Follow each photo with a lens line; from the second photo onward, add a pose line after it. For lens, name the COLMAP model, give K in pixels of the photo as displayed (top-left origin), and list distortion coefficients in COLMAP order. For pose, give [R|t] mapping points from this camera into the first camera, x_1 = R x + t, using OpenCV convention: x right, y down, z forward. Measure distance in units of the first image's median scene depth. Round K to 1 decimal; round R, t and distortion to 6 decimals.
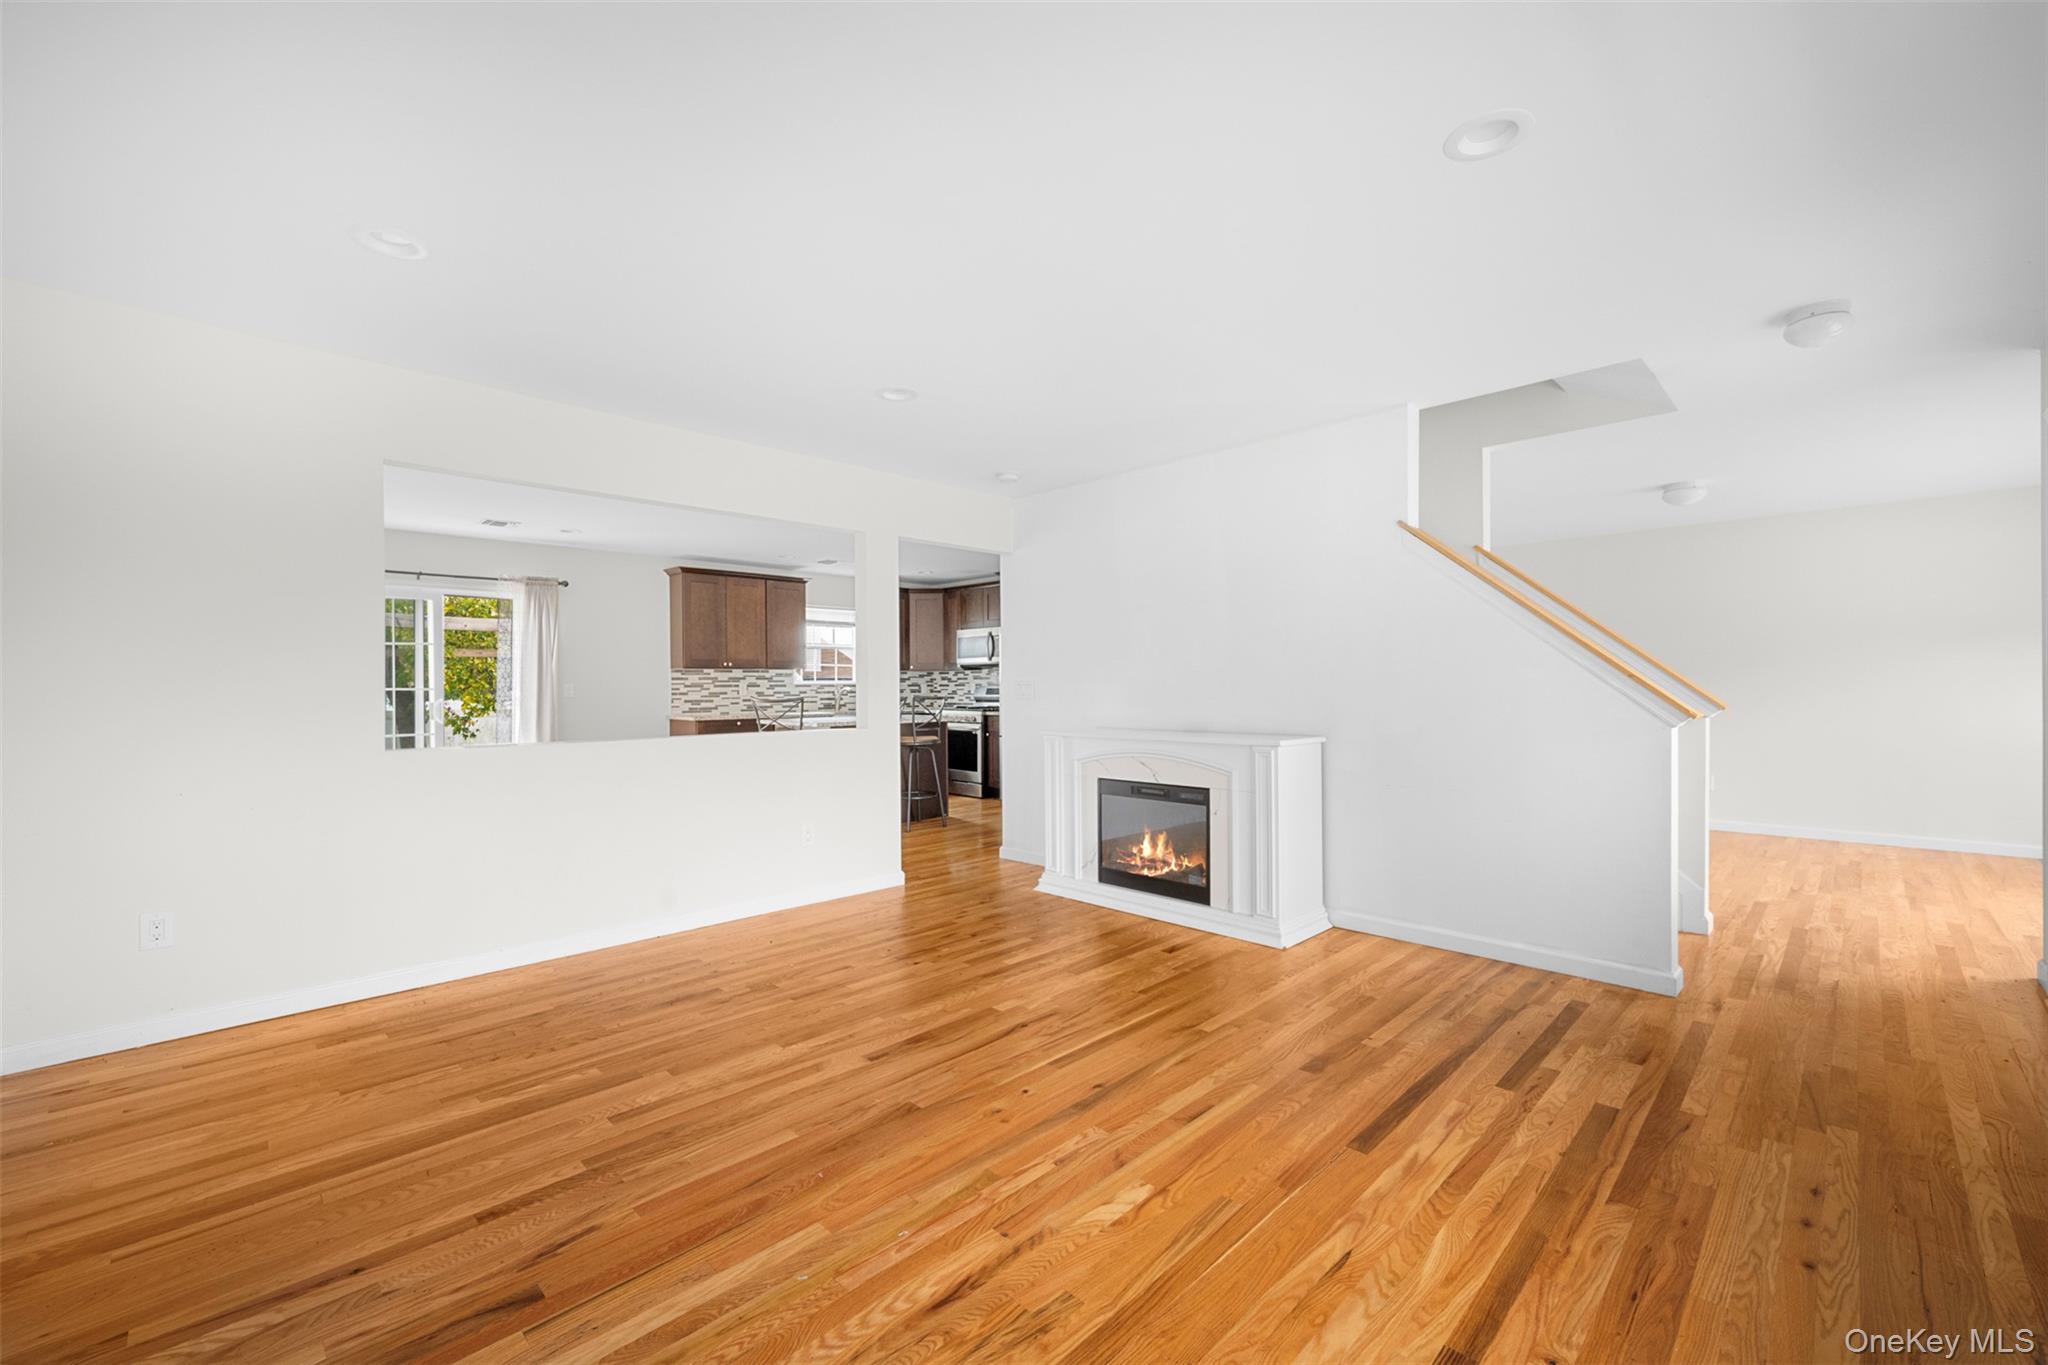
lens RADIAL K [[829.1, 0, 1024.0], [0, 829.1, 682.5], [0, 0, 1]] dist [0.000039, 0.000070]
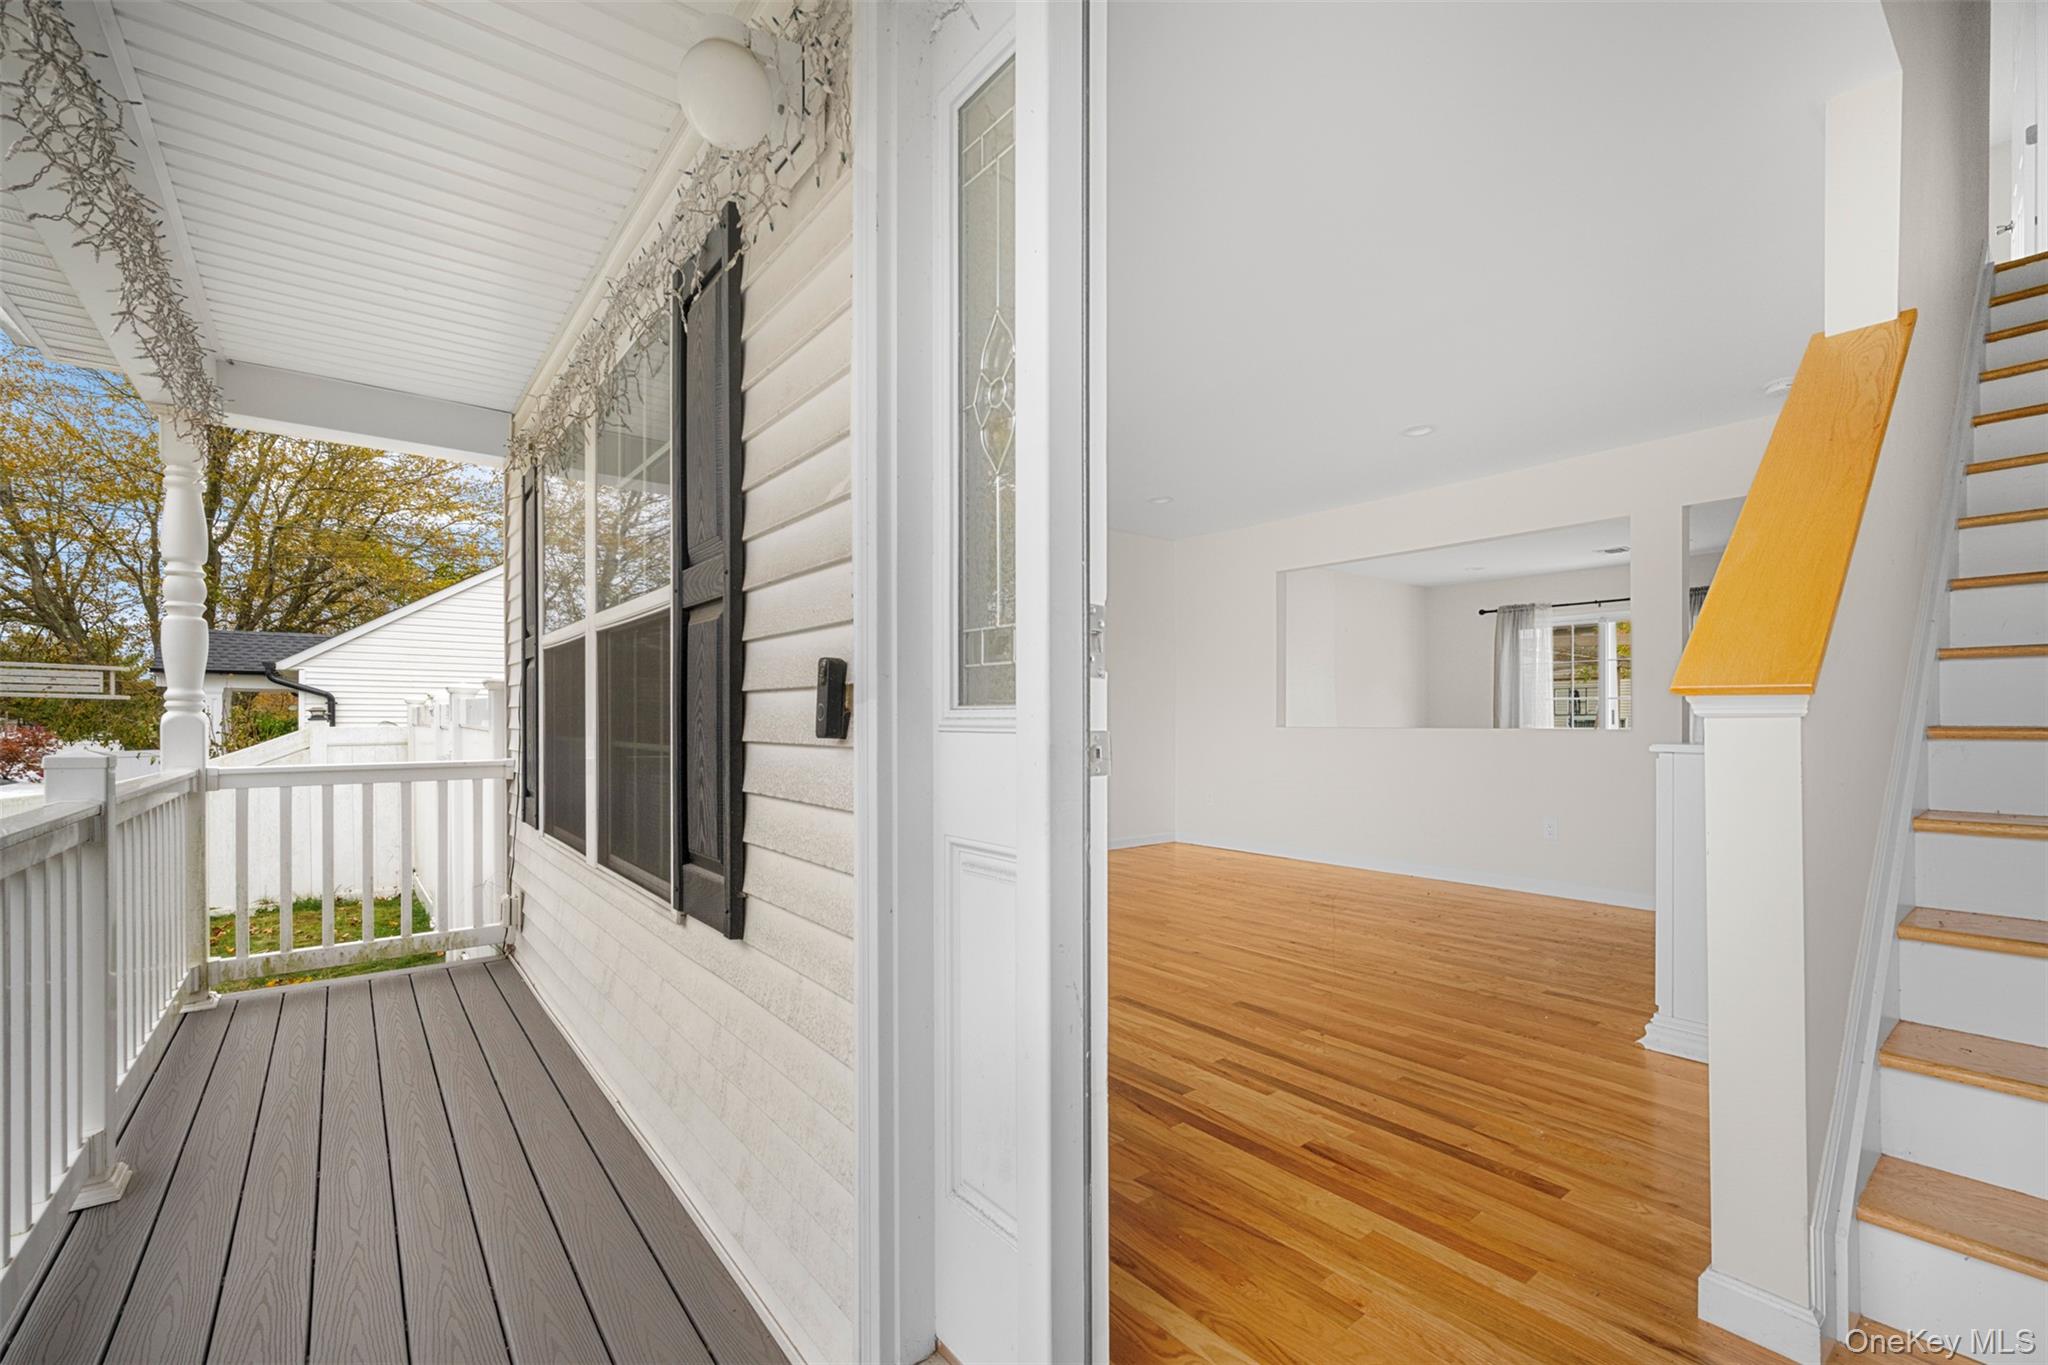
lens RADIAL K [[869.9, 0, 1032.1], [0, 869.9, 719.6], [0, 0, 1]] dist [-0.001123, -0.000114]
pose [[-0.112793, 0.005469, -0.993603, 1.302836], [0.008366, 0.999955, 0.004554, 0.055013], [0.993583, -0.007799, -0.112834, 0.707962]]
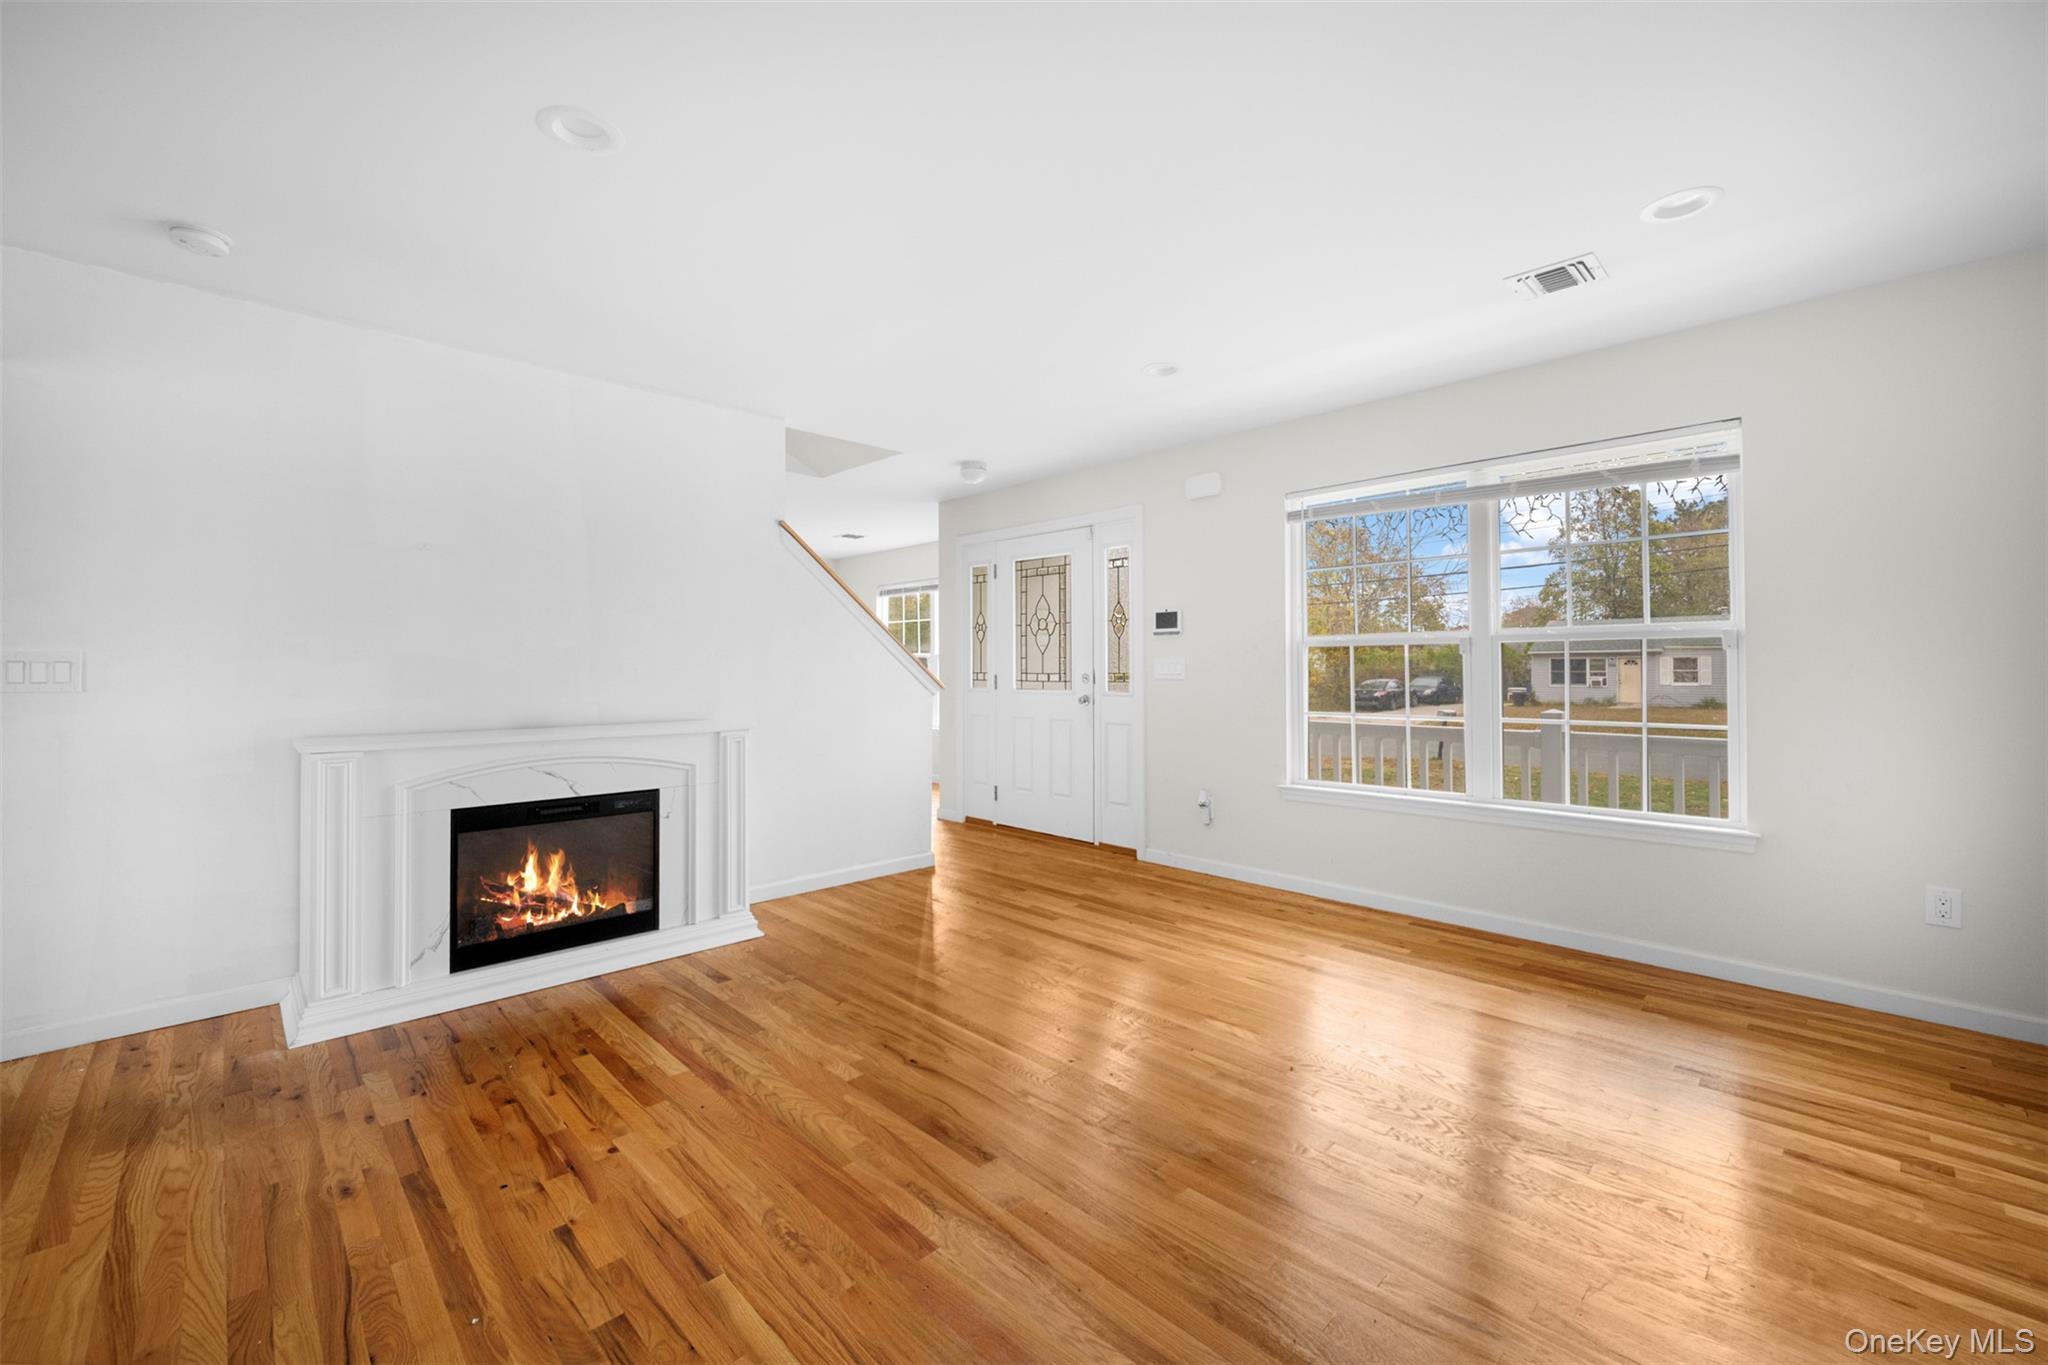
lens RADIAL K [[829.1, 0, 1024.0], [0, 829.1, 682.5], [0, 0, 1]] dist [0.000039, 0.000070]
pose [[0.007875, -0.009648, 0.999922, -0.800544], [-0.004799, 0.999942, 0.009686, 0.014094], [-0.999957, -0.004875, 0.007828, 0.829071]]
